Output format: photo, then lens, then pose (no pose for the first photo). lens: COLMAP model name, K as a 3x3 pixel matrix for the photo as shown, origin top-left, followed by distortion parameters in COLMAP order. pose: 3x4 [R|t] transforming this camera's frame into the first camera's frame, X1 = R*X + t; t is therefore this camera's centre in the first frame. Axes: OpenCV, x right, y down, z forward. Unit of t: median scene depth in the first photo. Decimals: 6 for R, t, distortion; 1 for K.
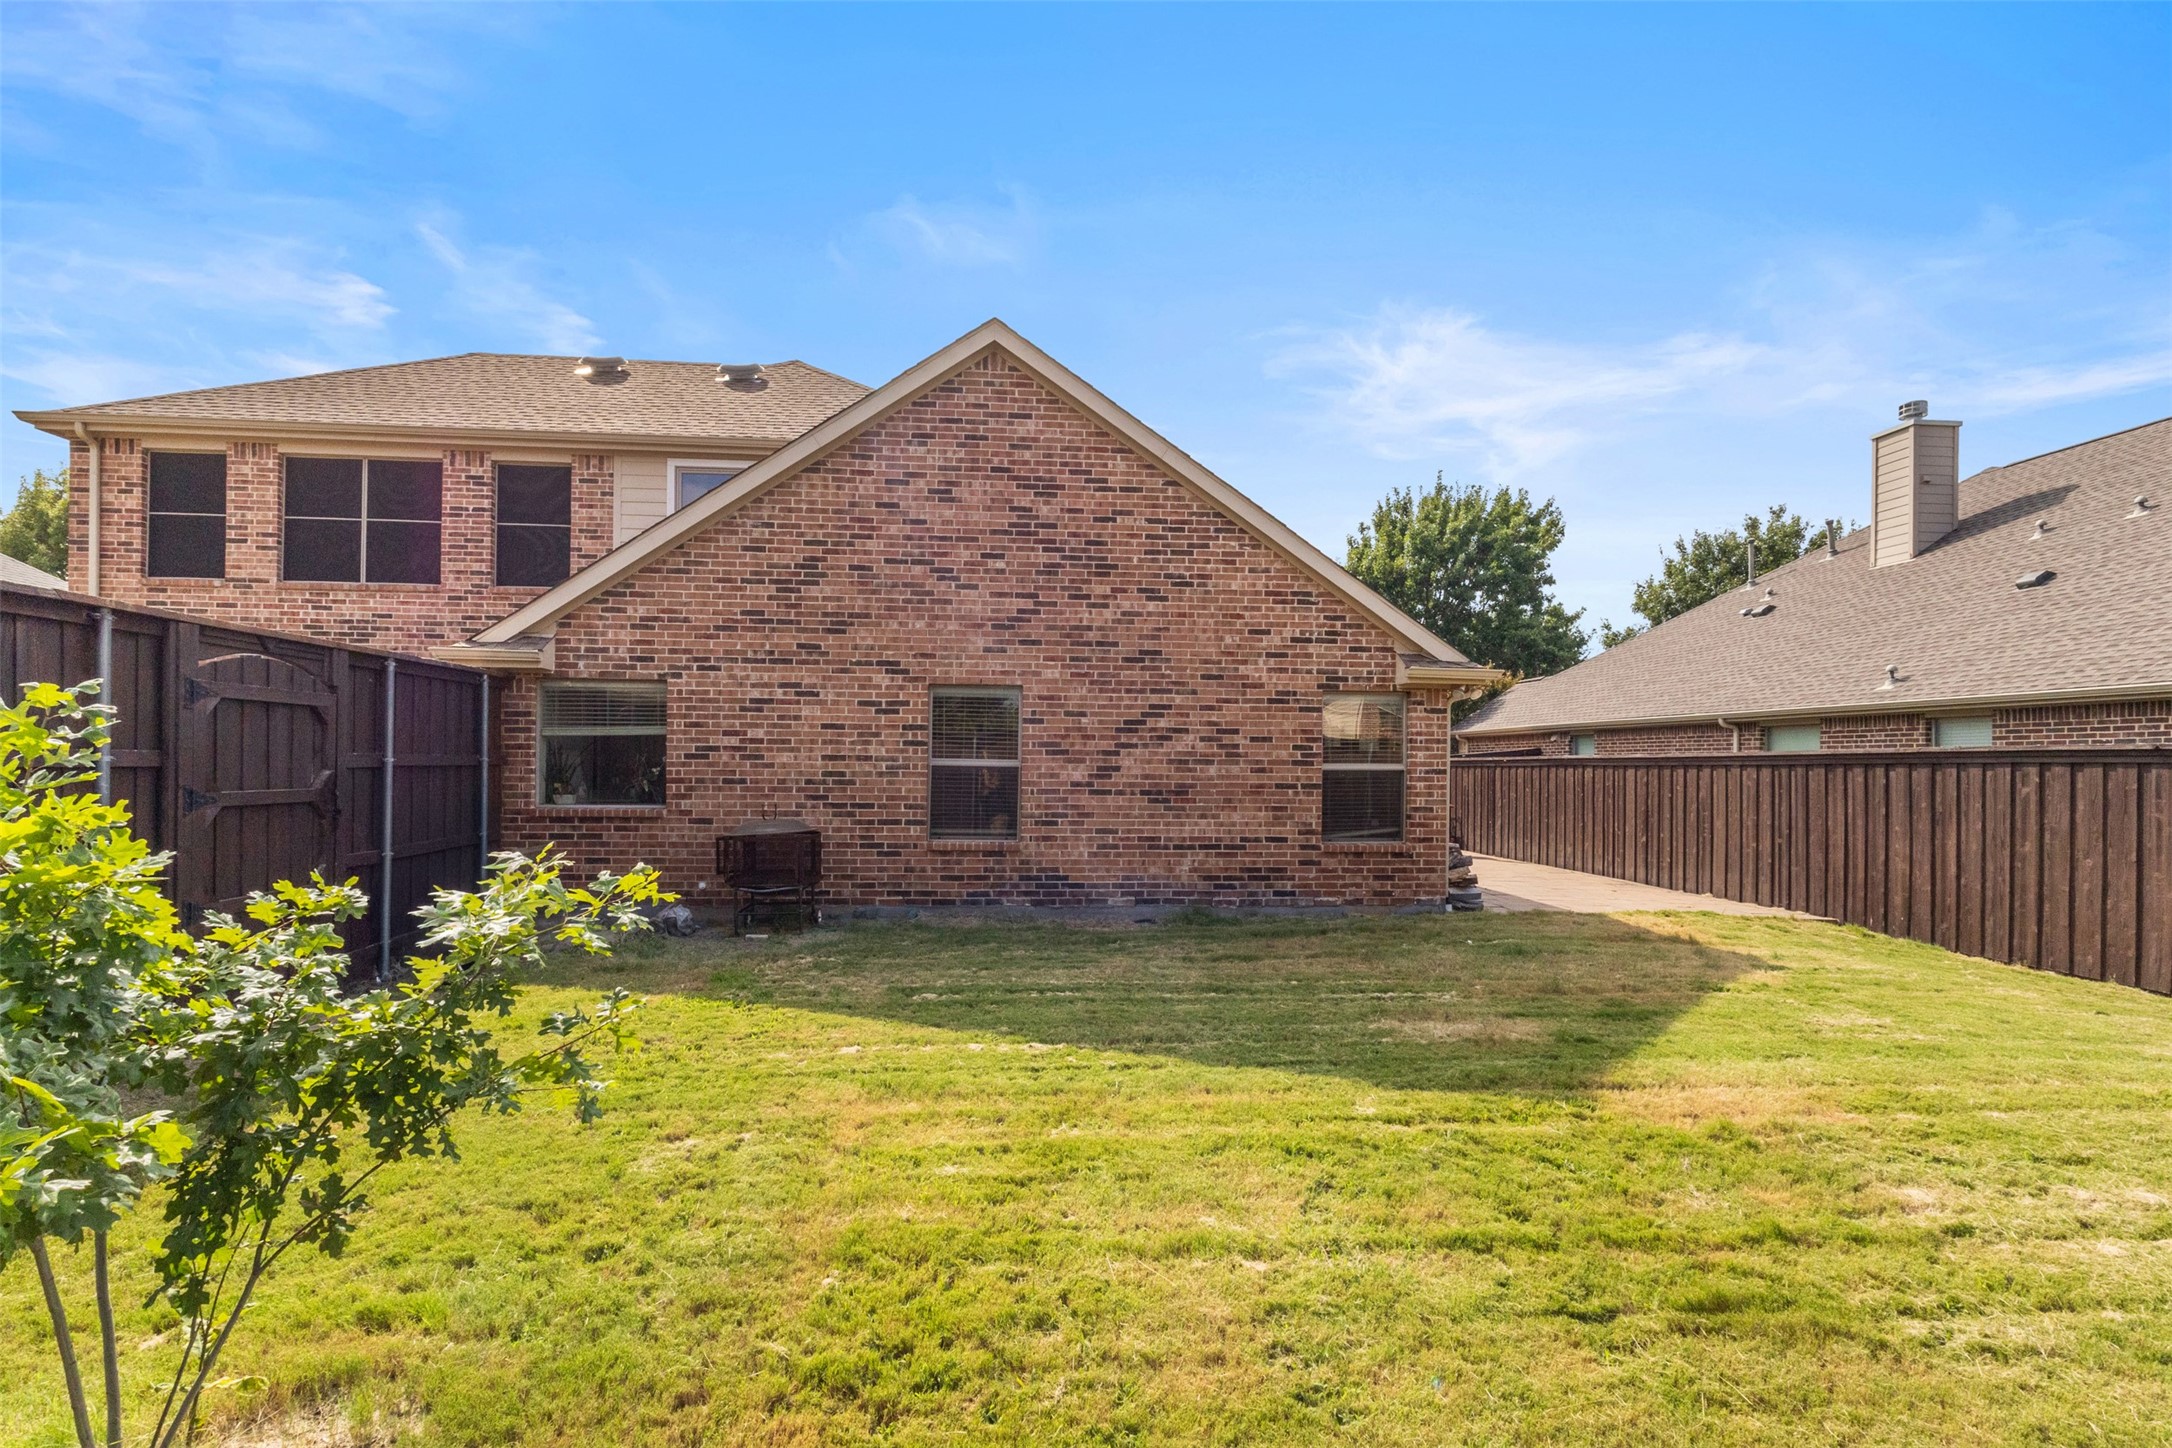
lens RADIAL K [[1009.2, 0, 1088.8], [0, 1009.2, 760.1], [0, 0, 1]] dist [0.001714, -0.000133]
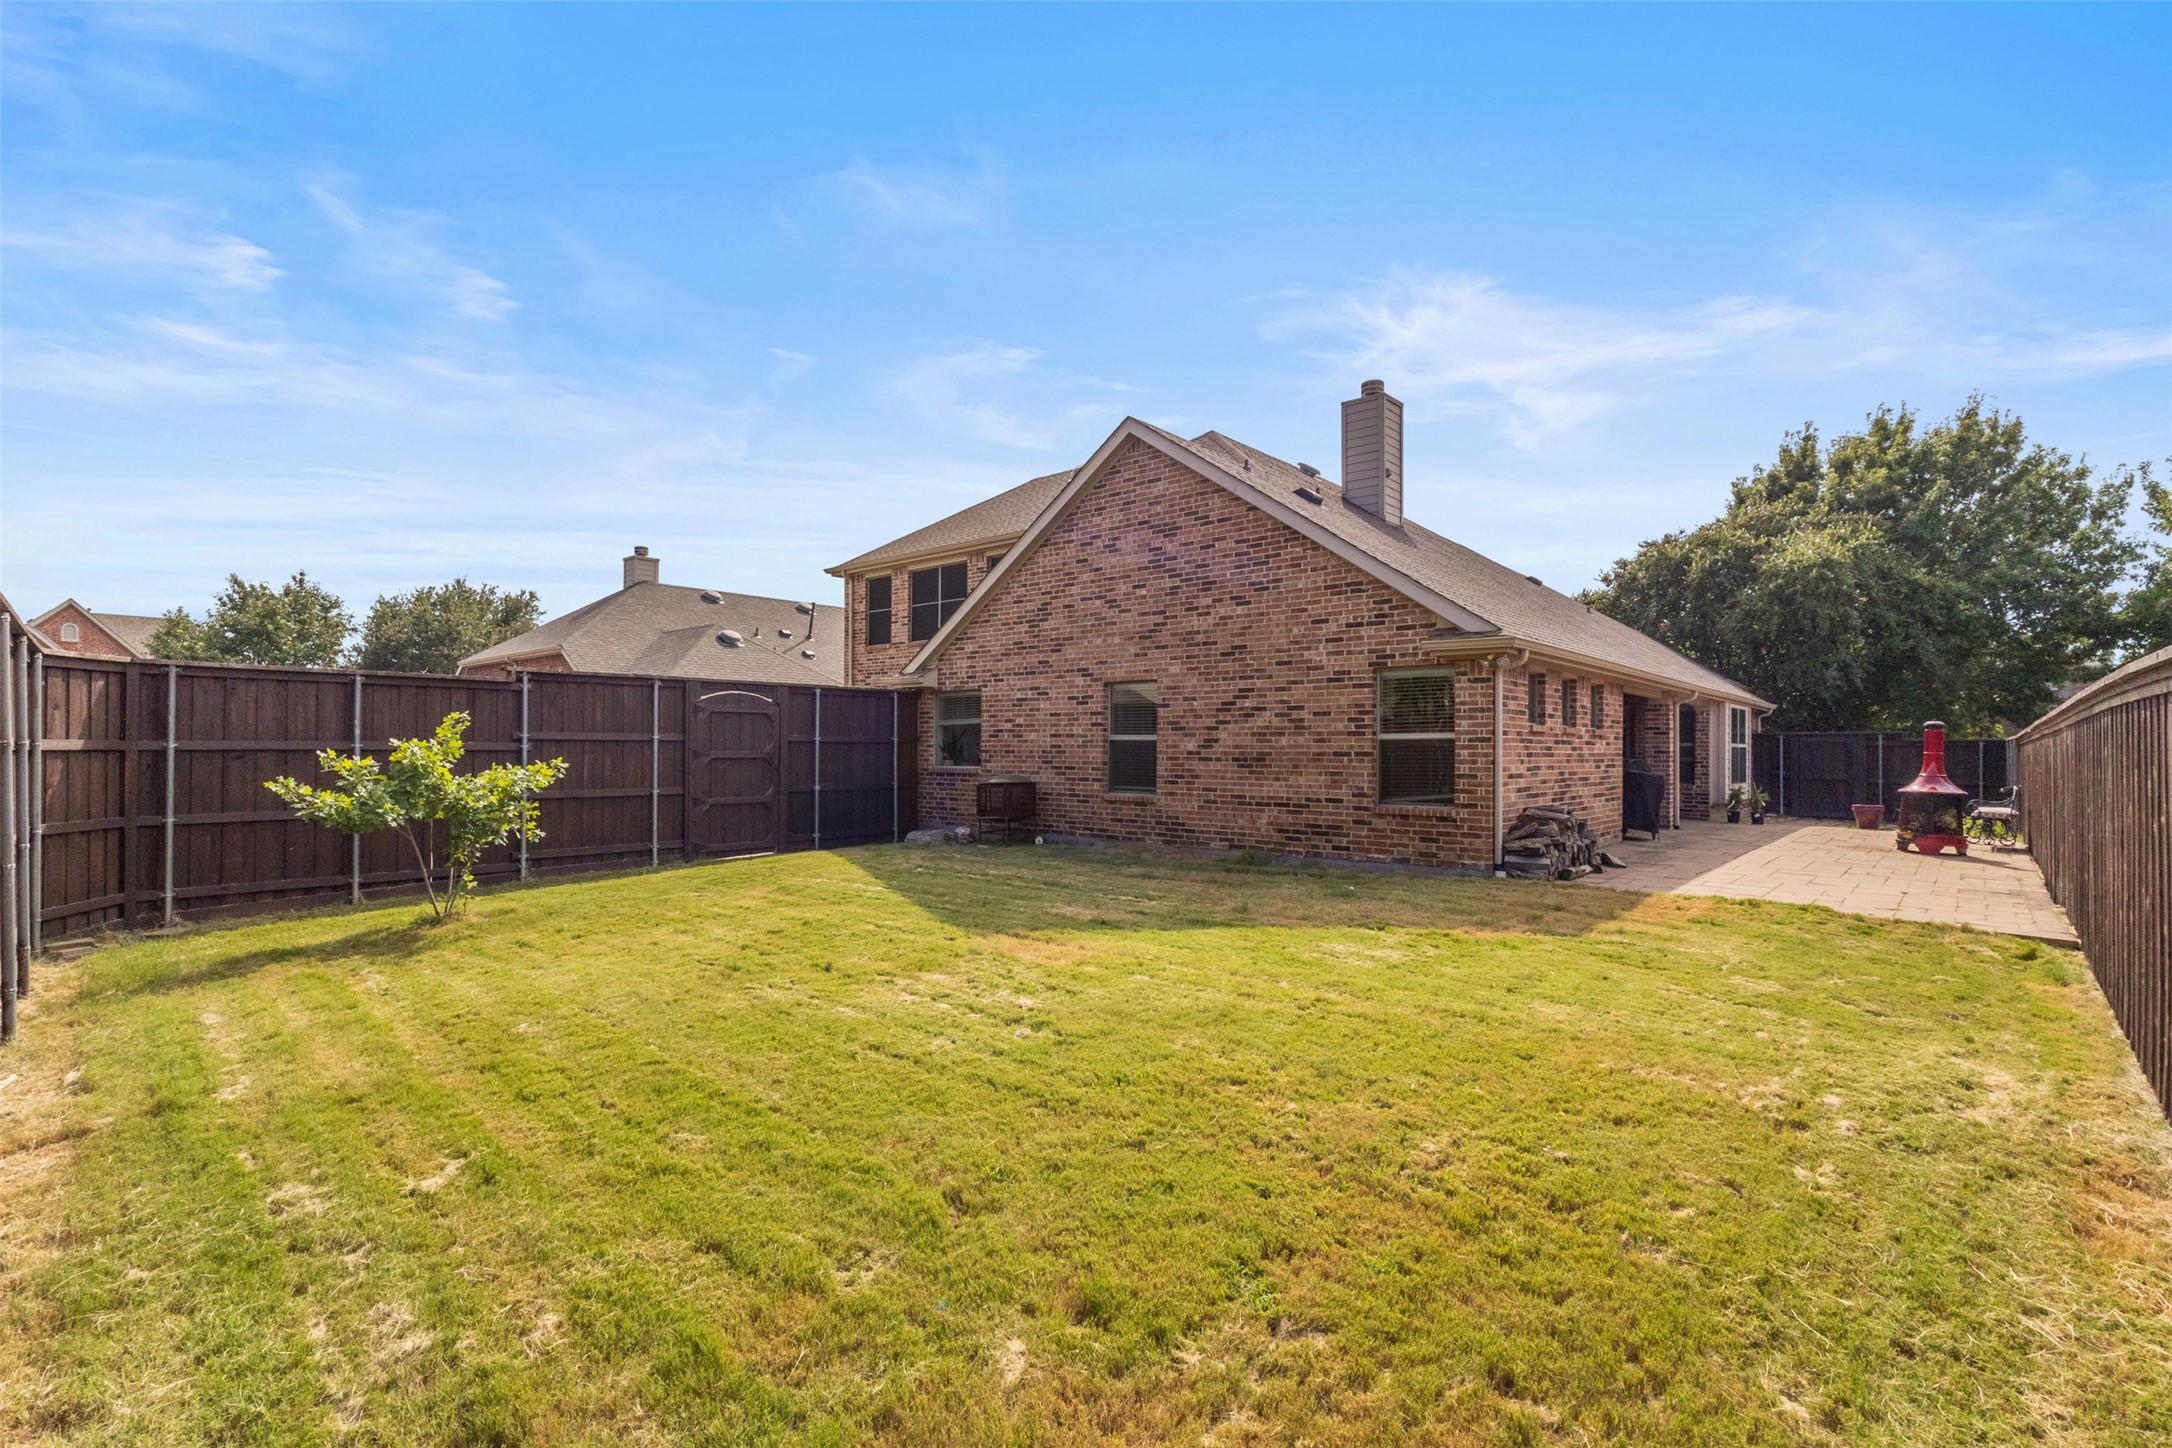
lens RADIAL K [[1009.2, 0, 1089.0], [0, 1009.2, 735.5], [0, 0, 1]] dist [0.001714, -0.000133]
pose [[0.692774, -0.017145, -0.720951, 0.828984], [0.005673, 0.999816, -0.018326, 0.024400], [0.721133, 0.008606, 0.692743, 0.003595]]
